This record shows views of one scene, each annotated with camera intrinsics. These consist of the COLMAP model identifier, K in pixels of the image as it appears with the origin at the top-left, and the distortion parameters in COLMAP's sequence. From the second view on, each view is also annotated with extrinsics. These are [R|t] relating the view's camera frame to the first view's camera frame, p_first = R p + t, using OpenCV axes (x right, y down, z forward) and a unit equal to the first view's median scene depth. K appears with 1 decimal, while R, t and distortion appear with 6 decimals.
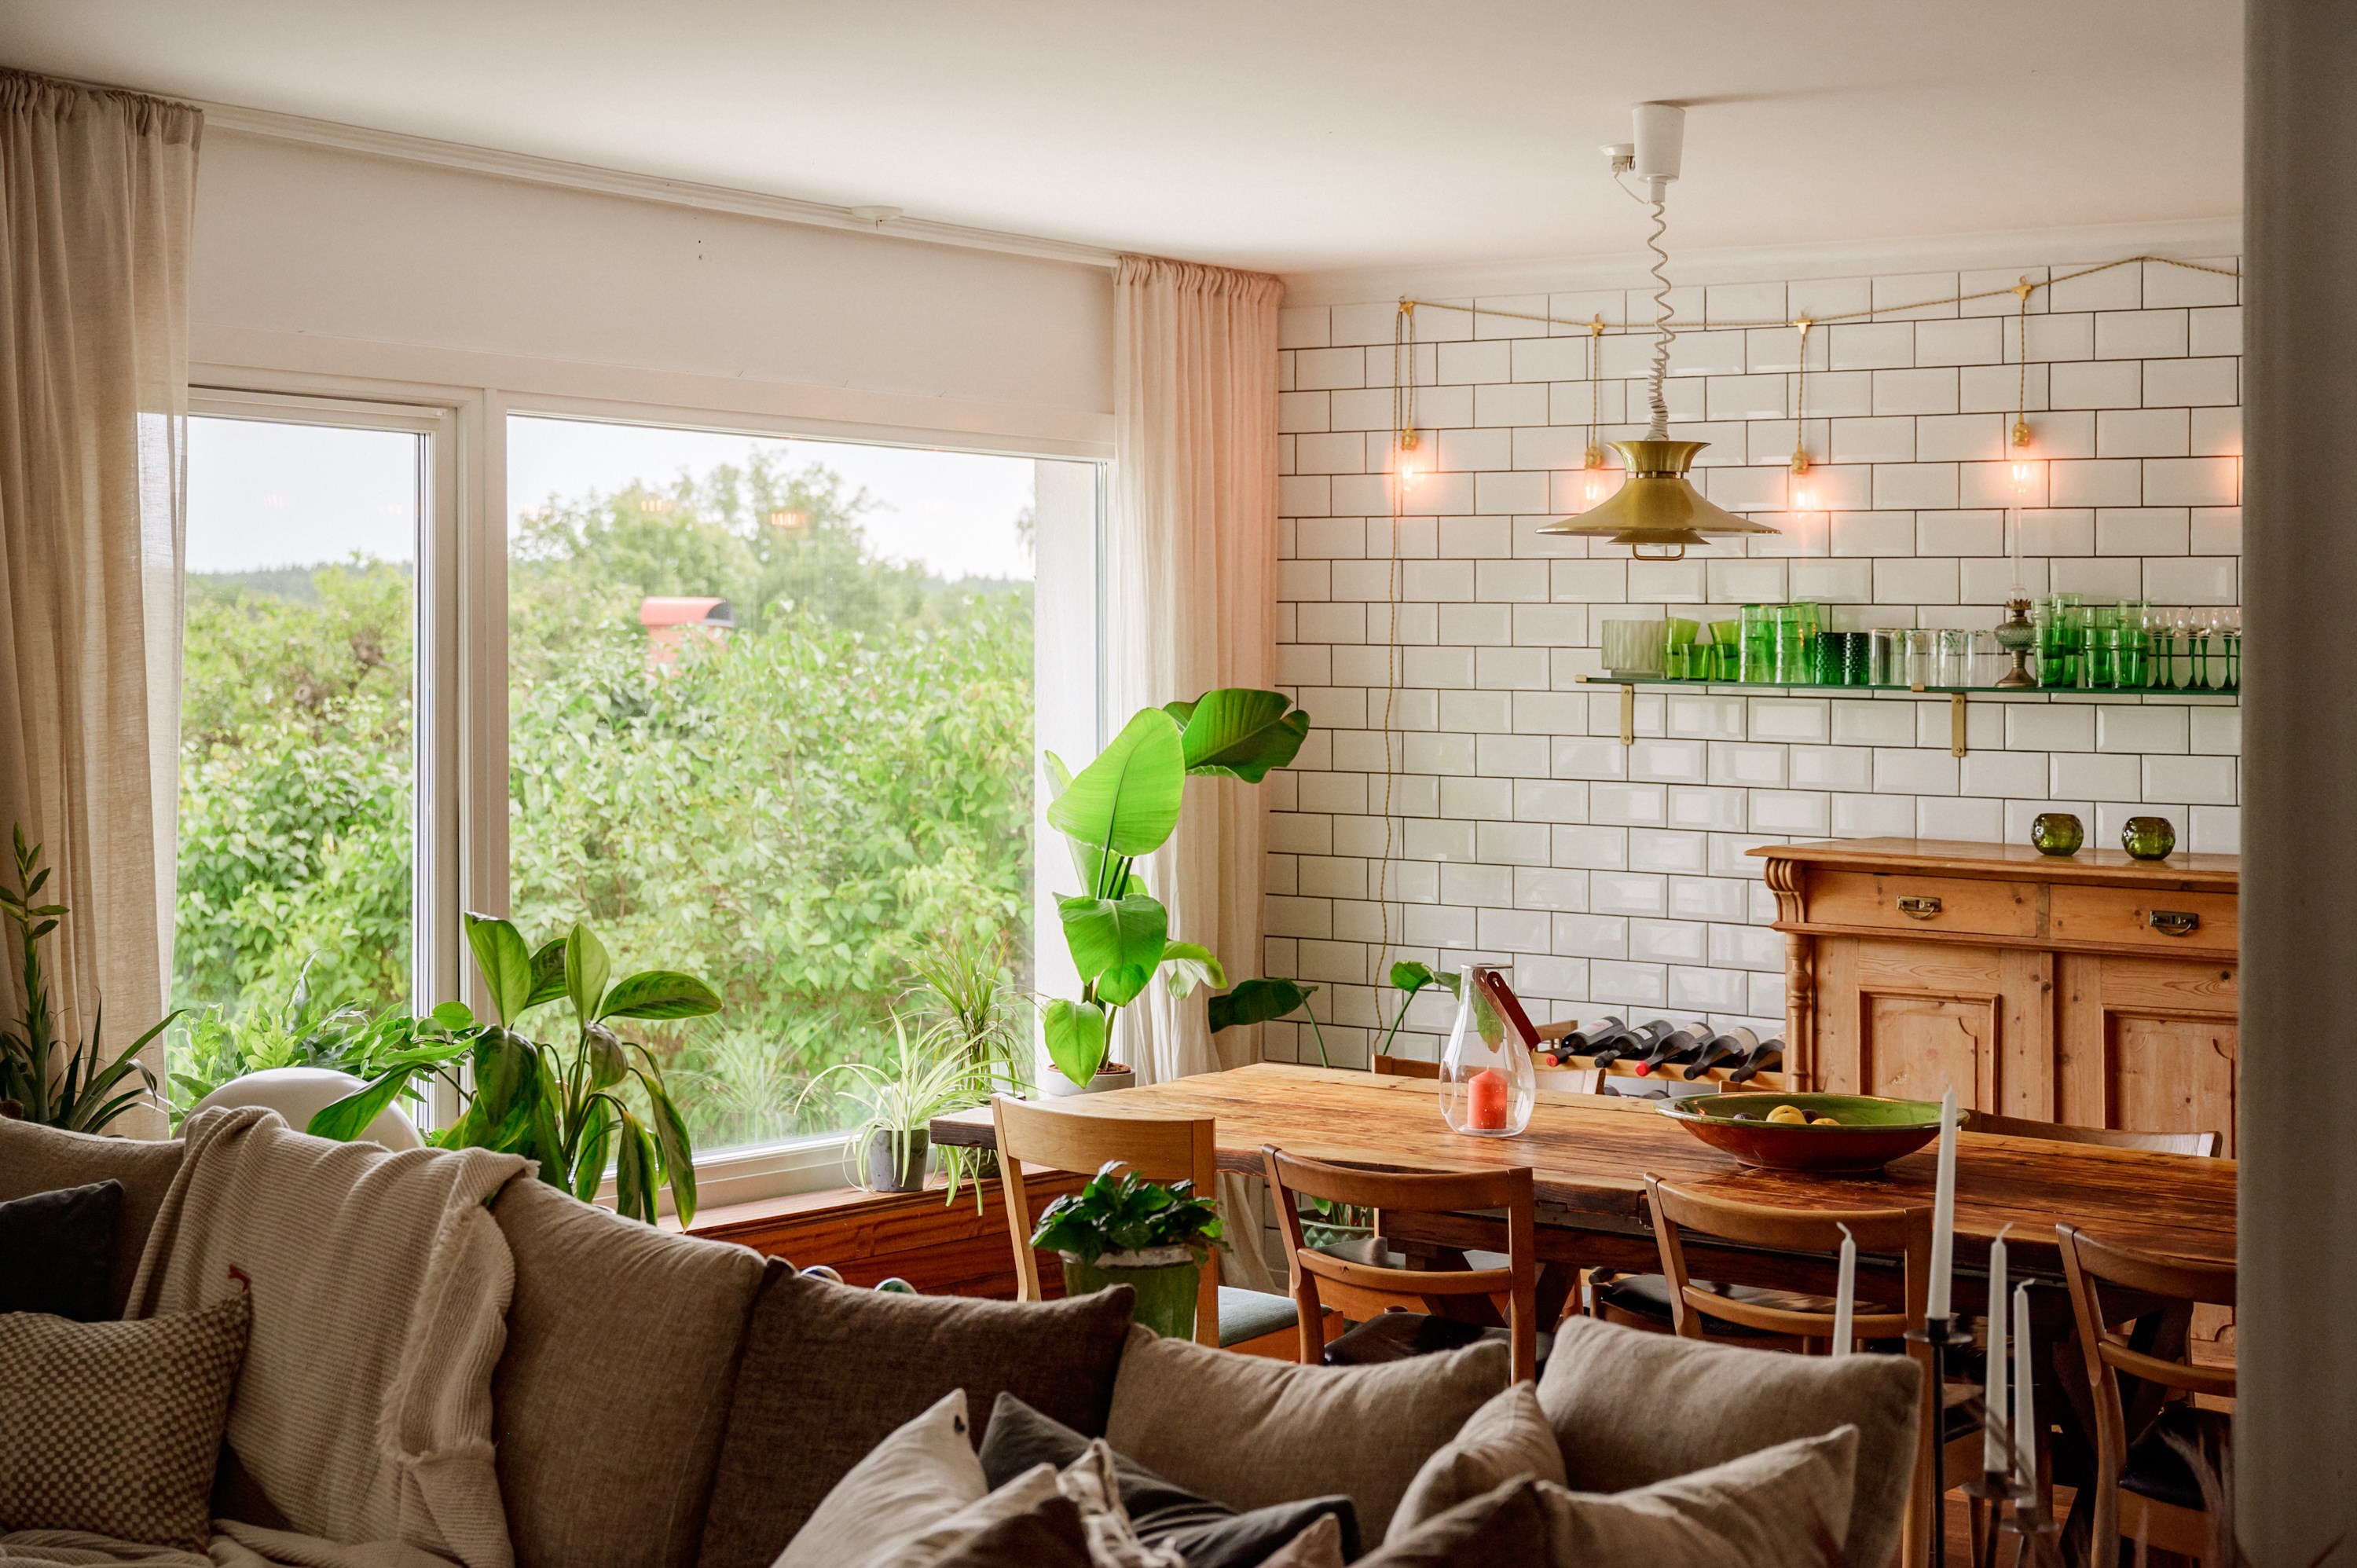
lens RADIAL K [[3589.2, 0, 1179.3], [0, 3589.2, 679.9], [0, 0, 1]] dist [0.023373, 0.031190]
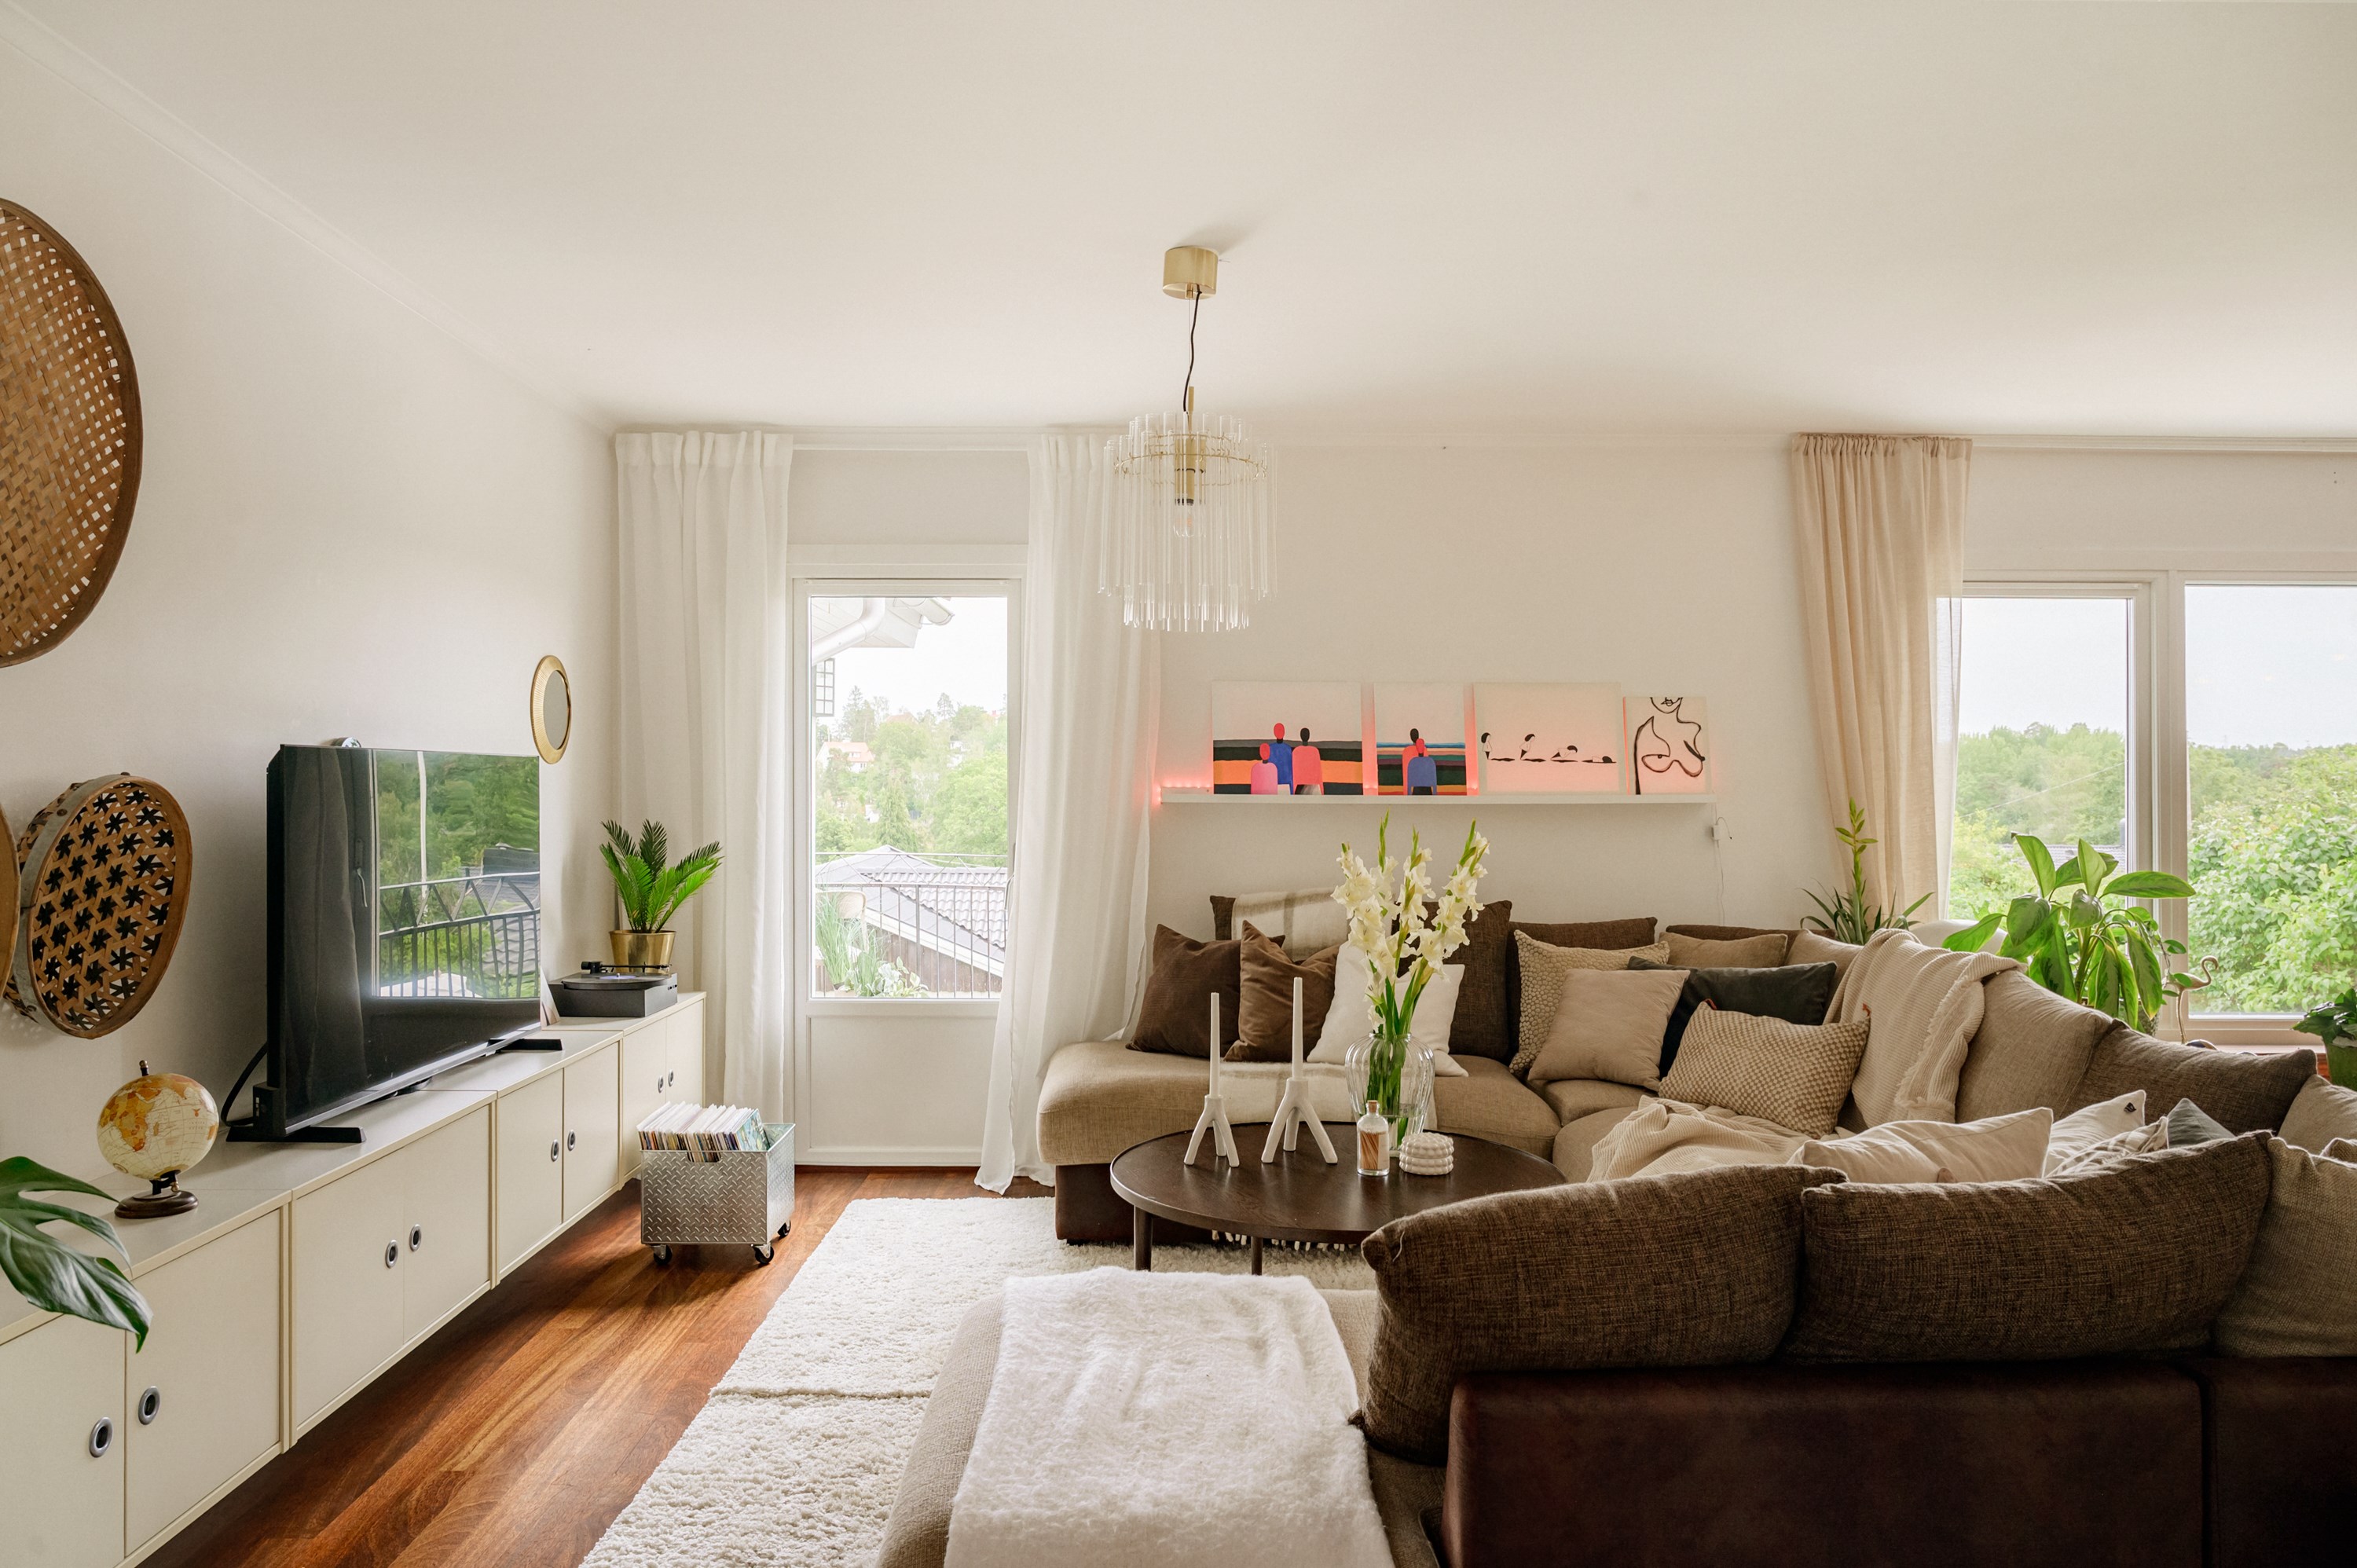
lens RADIAL K [[1626.7, 0, 1178.5], [0, 1626.7, 784.0], [0, 0, 1]] dist [0.001208, -0.000369]
pose [[0.609497, -0.015147, -0.792643, 0.164722], [0.001970, 0.999843, -0.017592, 0.043589], [0.792786, 0.009161, 0.609432, 0.120470]]
